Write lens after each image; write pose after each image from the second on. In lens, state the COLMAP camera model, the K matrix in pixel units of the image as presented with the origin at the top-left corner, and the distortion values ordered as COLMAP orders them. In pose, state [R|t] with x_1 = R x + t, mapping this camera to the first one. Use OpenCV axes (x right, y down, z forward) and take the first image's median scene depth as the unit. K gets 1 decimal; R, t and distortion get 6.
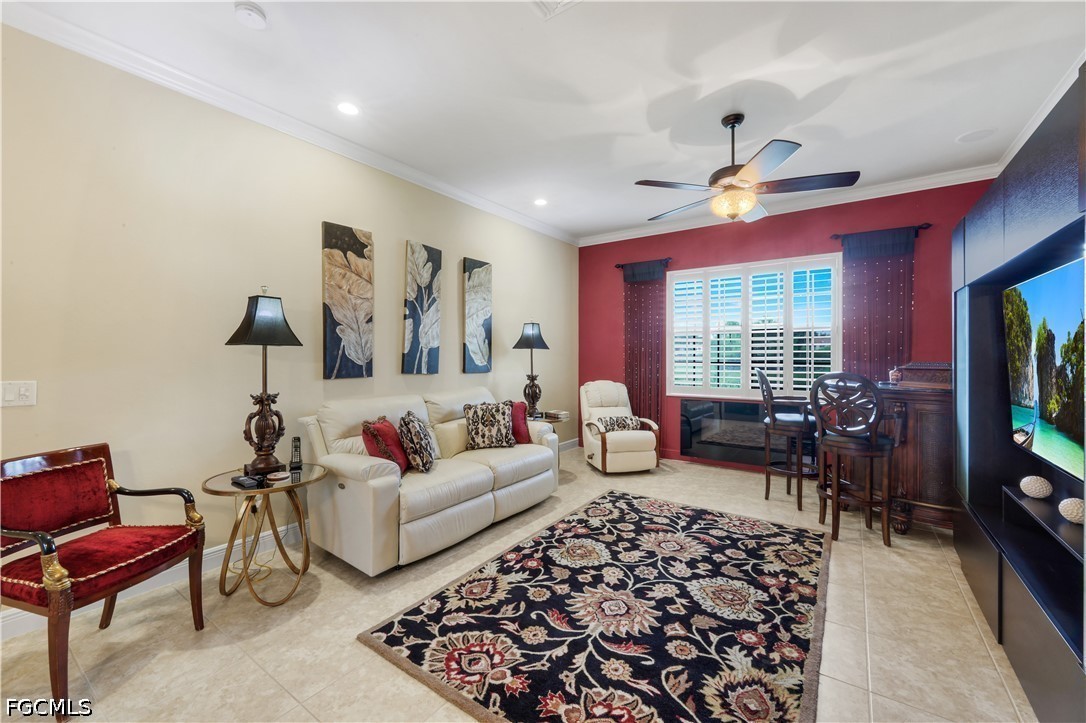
lens RADIAL K [[439.8, 0, 535.2], [0, 439.8, 355.1], [0, 0, 1]] dist [-0.000142, -0.000227]
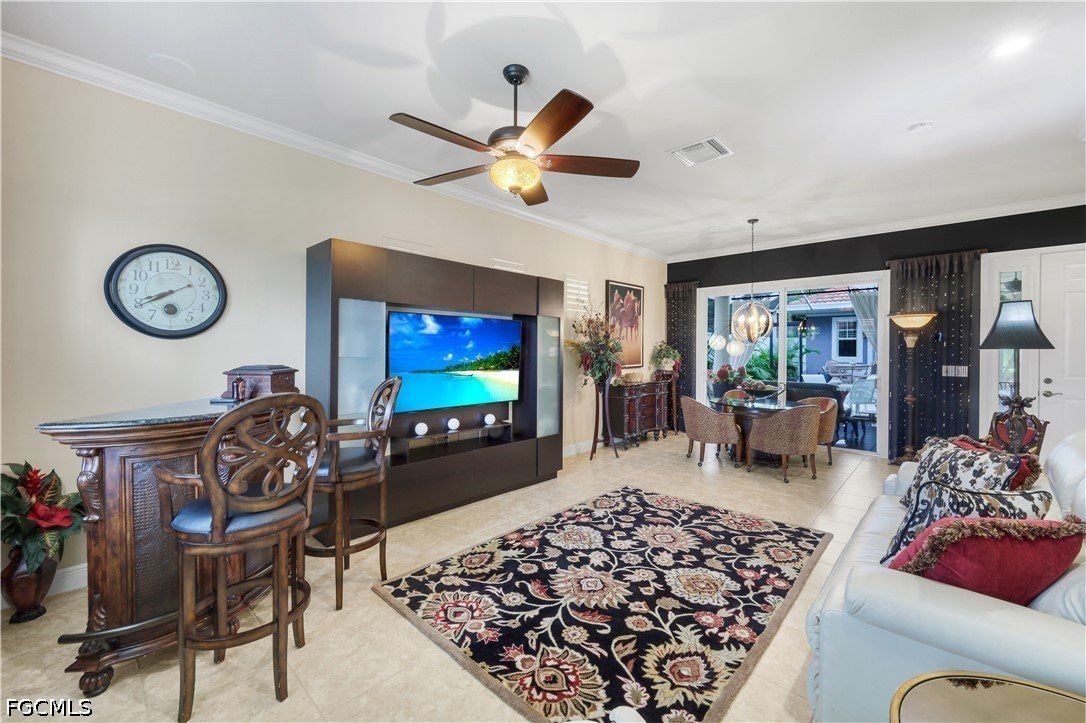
lens RADIAL K [[439.8, 0, 532.0], [0, 439.8, 356.7], [0, 0, 1]] dist [-0.000142, -0.000227]
pose [[-0.989498, -0.003953, 0.144495, 0.341214], [-0.001424, 0.999844, 0.017606, -0.020388], [-0.144542, 0.017215, -0.989349, 2.097310]]
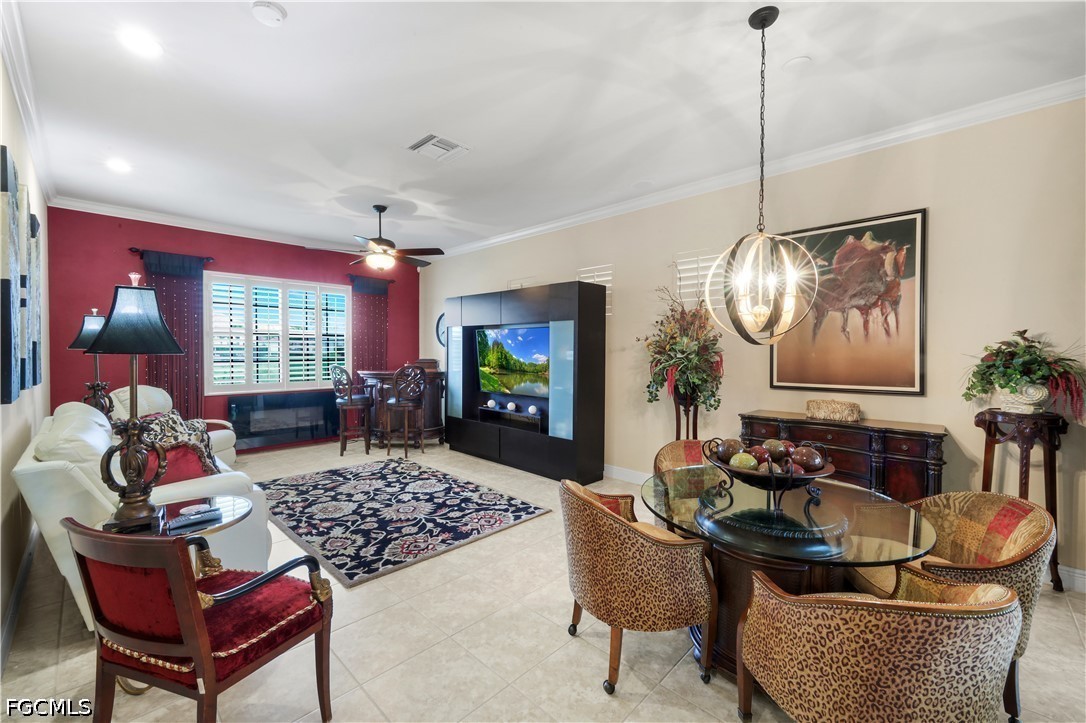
lens RADIAL K [[439.8, 0, 545.6], [0, 439.8, 358.9], [0, 0, 1]] dist [-0.000142, -0.000227]
pose [[0.146864, -0.017671, 0.988999, -1.196661], [-0.003031, 0.999828, 0.018315, -0.026055], [-0.989152, -0.005688, 0.146786, 0.203399]]
